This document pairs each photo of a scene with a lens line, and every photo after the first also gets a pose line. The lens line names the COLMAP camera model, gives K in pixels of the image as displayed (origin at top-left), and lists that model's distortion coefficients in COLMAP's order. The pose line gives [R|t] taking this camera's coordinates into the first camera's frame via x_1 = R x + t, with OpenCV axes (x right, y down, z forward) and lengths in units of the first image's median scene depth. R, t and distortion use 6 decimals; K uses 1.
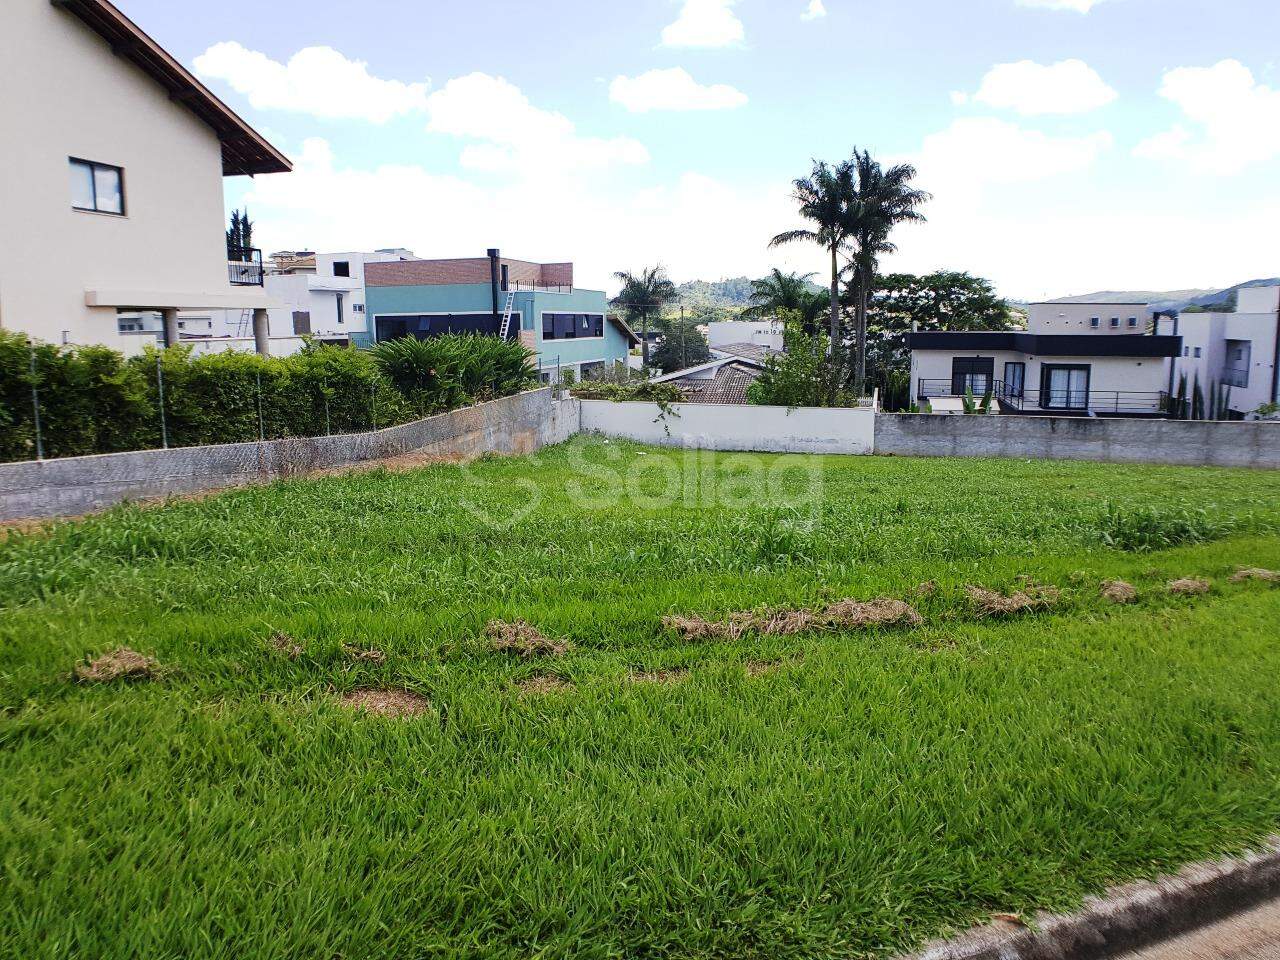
lens RADIAL K [[877.9, 0, 624.9], [0, 877.9, 474.7], [0, 0, 1]] dist [-0.052194, -0.026196]
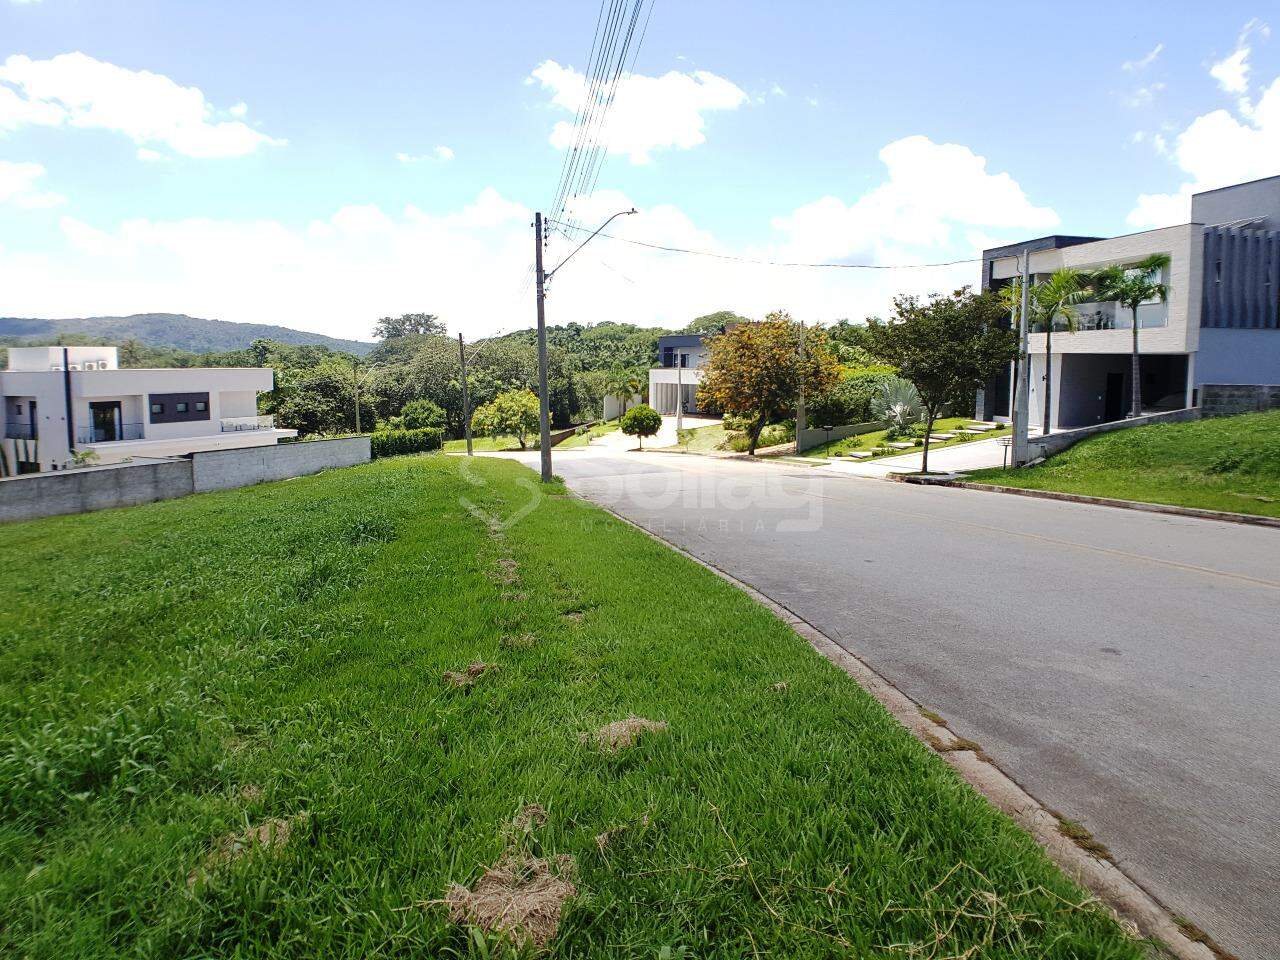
lens RADIAL K [[877.9, 0, 622.5], [0, 877.9, 458.7], [0, 0, 1]] dist [-0.052194, -0.026196]
pose [[0.219886, -0.095888, 0.970801, -0.147796], [0.167741, 0.984052, 0.059204, -0.015439], [-0.960996, 0.149825, 0.232464, 0.022607]]
